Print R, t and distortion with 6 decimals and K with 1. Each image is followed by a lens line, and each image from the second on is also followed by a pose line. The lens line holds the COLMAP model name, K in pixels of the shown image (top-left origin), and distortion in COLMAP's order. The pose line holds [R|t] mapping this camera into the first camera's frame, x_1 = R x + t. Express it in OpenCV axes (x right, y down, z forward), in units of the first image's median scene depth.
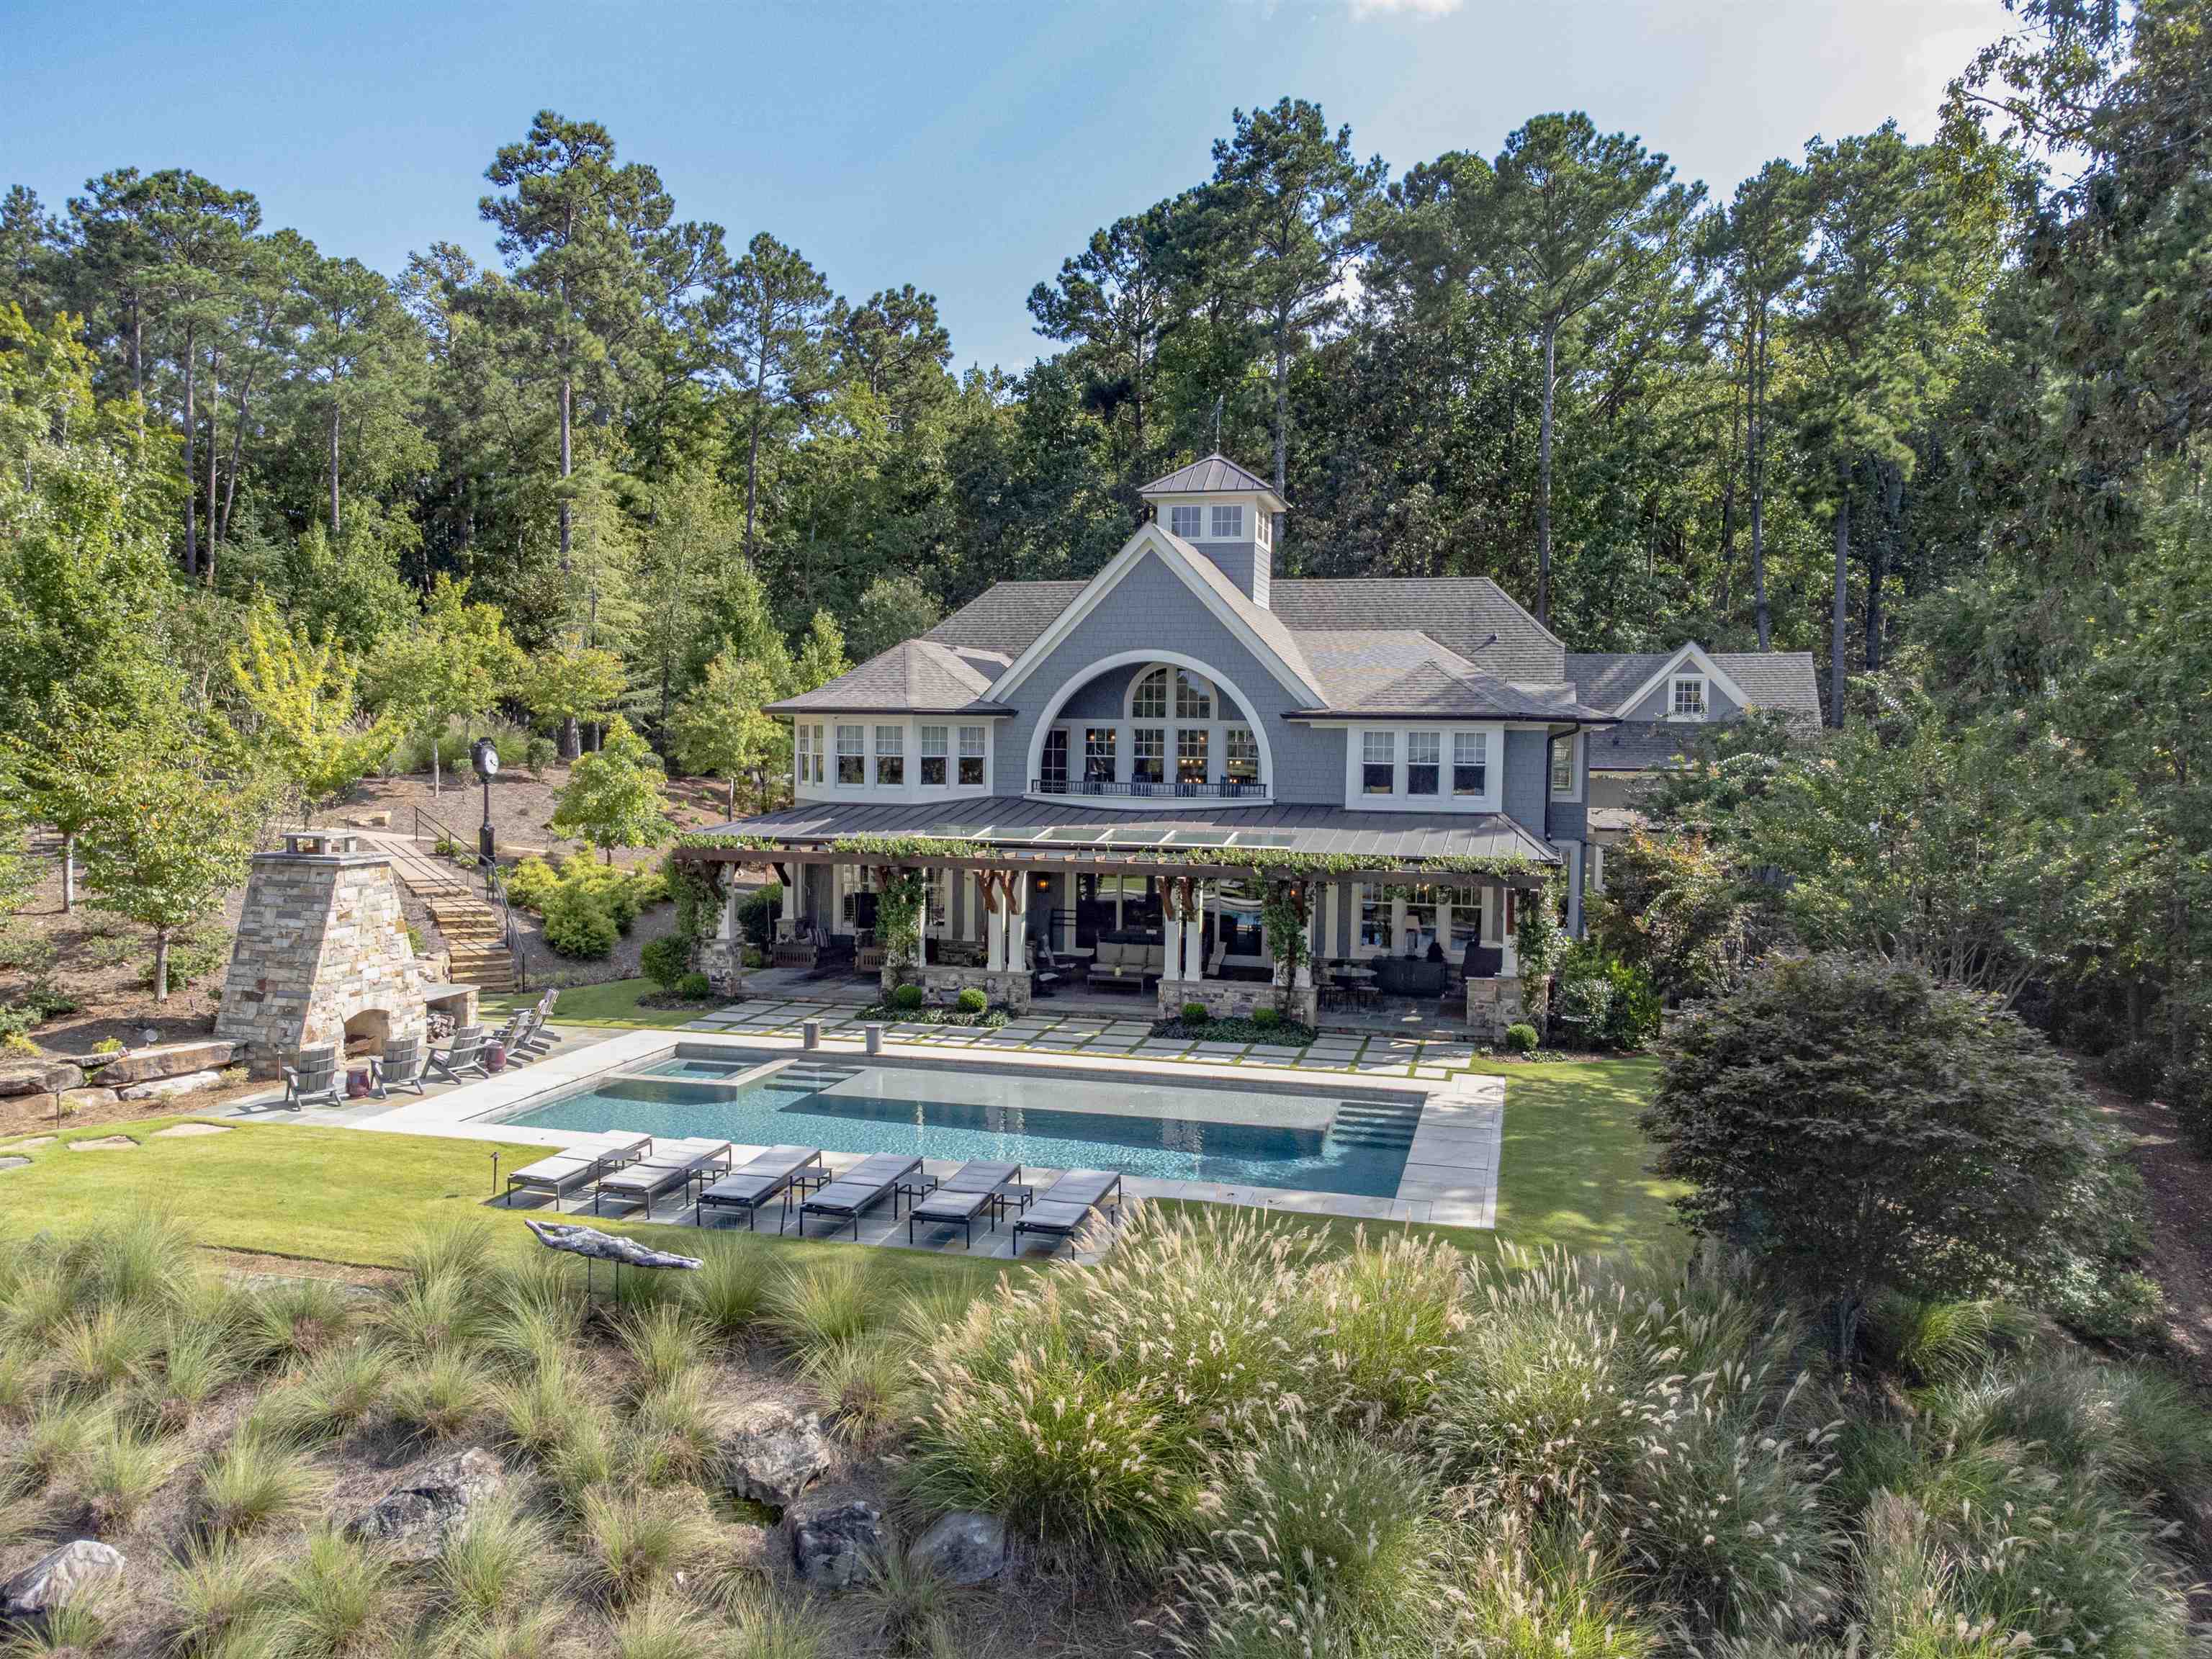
lens RADIAL K [[1606.7, 0, 1106.0], [0, 1606.7, 829.5], [0, 0, 1]] dist [0.001513, 0.033488]
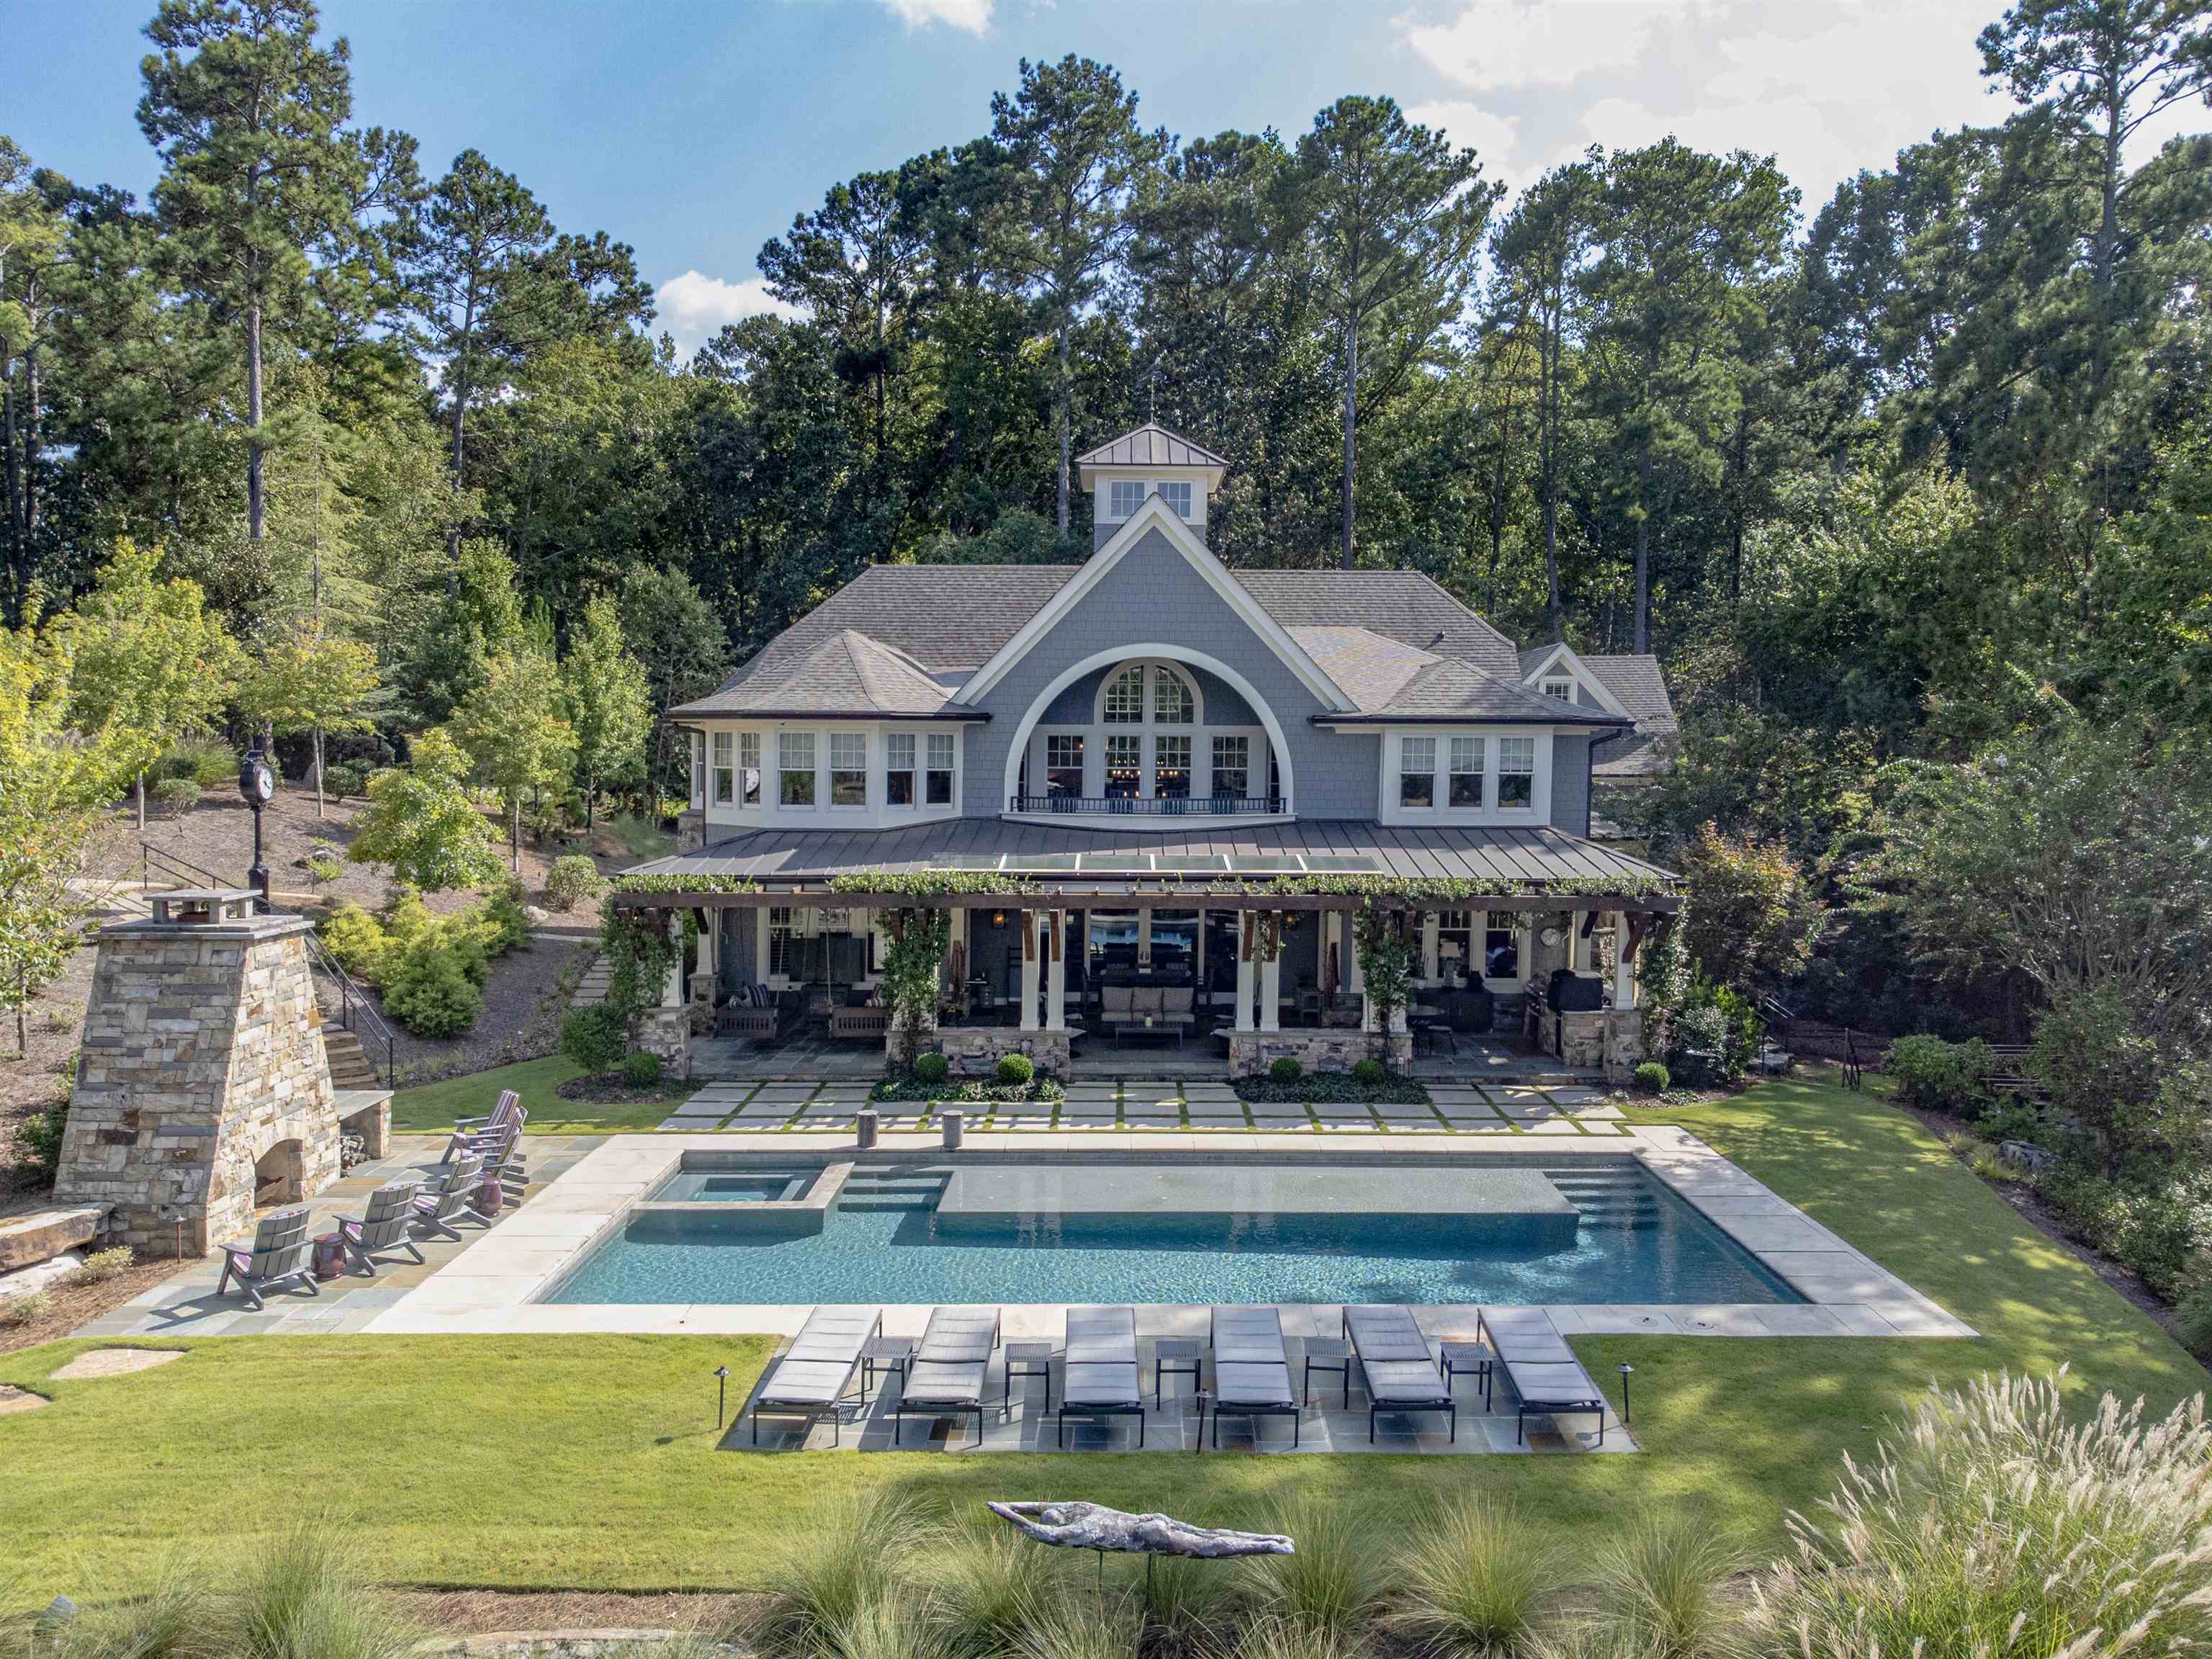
lens RADIAL K [[1628.3, 0, 1106.0], [0, 1628.3, 829.5], [0, 0, 1]] dist [-0.006162, 0.038532]
pose [[0.965023, -0.020468, 0.261365, -0.231343], [0.021594, 0.999766, -0.001436, -0.012099], [-0.261274, 0.007030, 0.965239, 0.171469]]
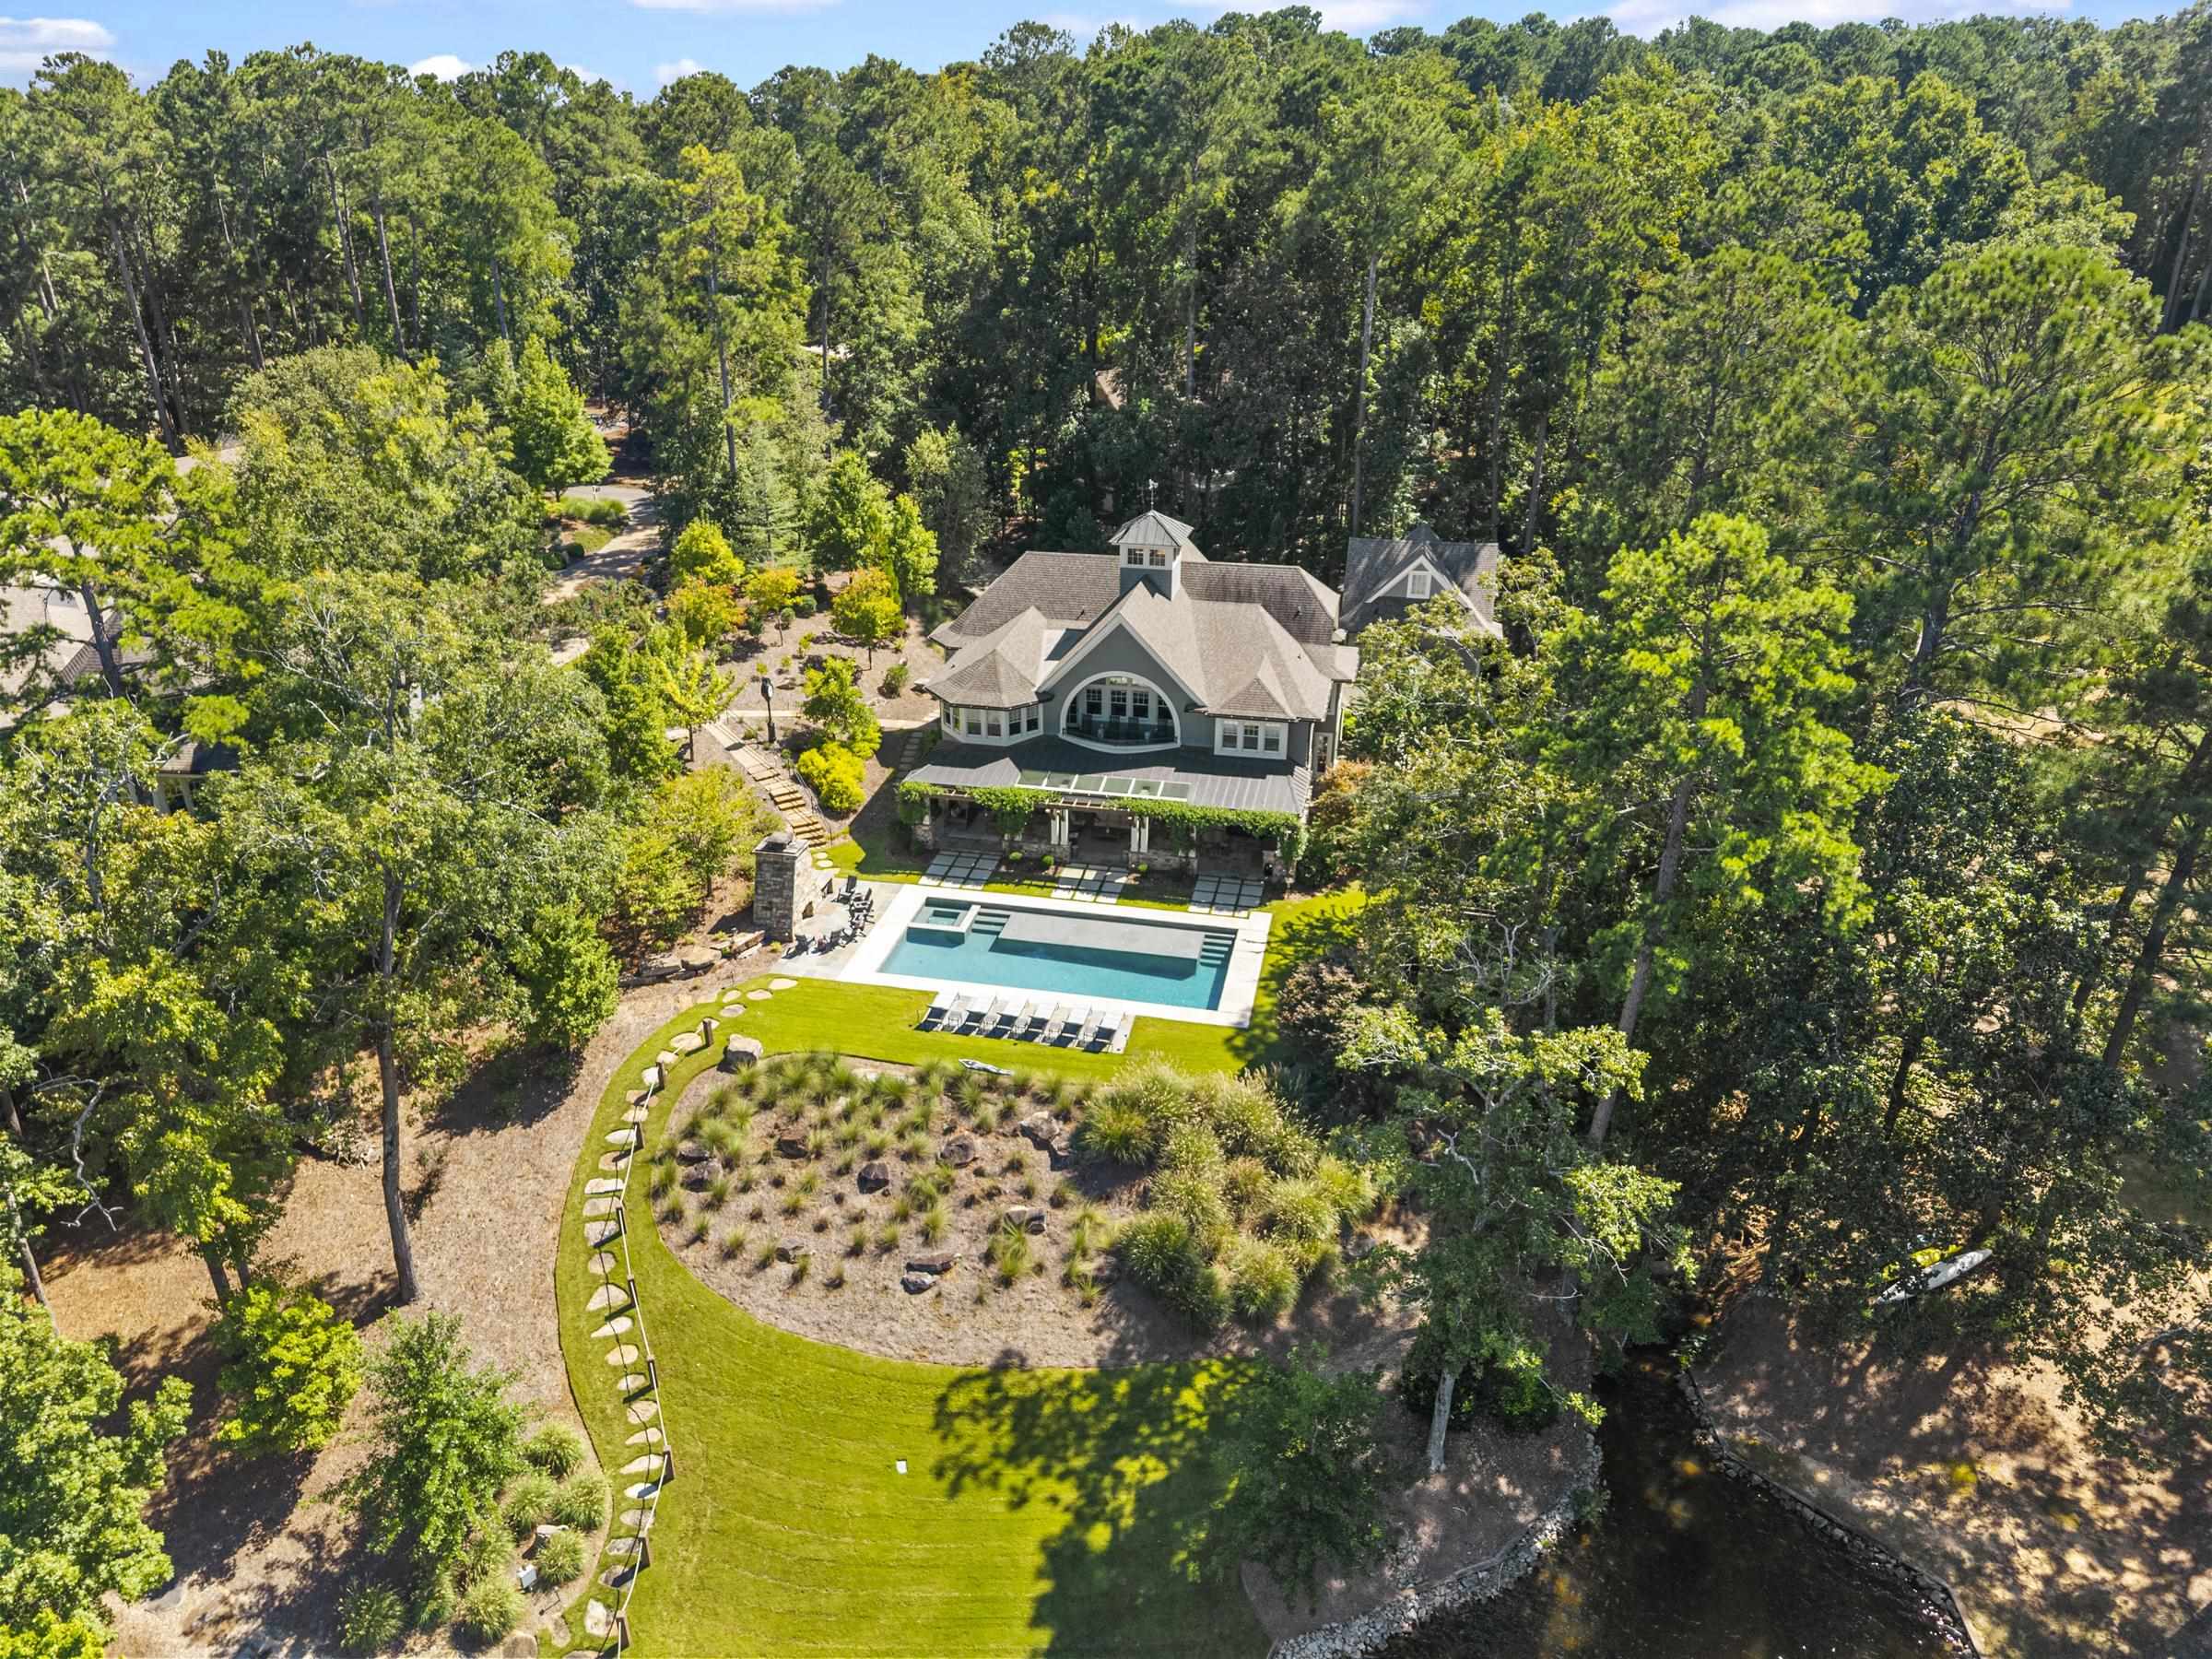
lens RADIAL K [[1522.7, 0, 1106.0], [0, 1522.7, 829.5], [0, 0, 1]] dist [0.131084, -0.188862]
pose [[0.997881, -0.024911, 0.060116, -0.115082], [-0.002764, 0.906761, 0.421636, -0.762624], [-0.065014, -0.420909, 0.904770, -0.842216]]
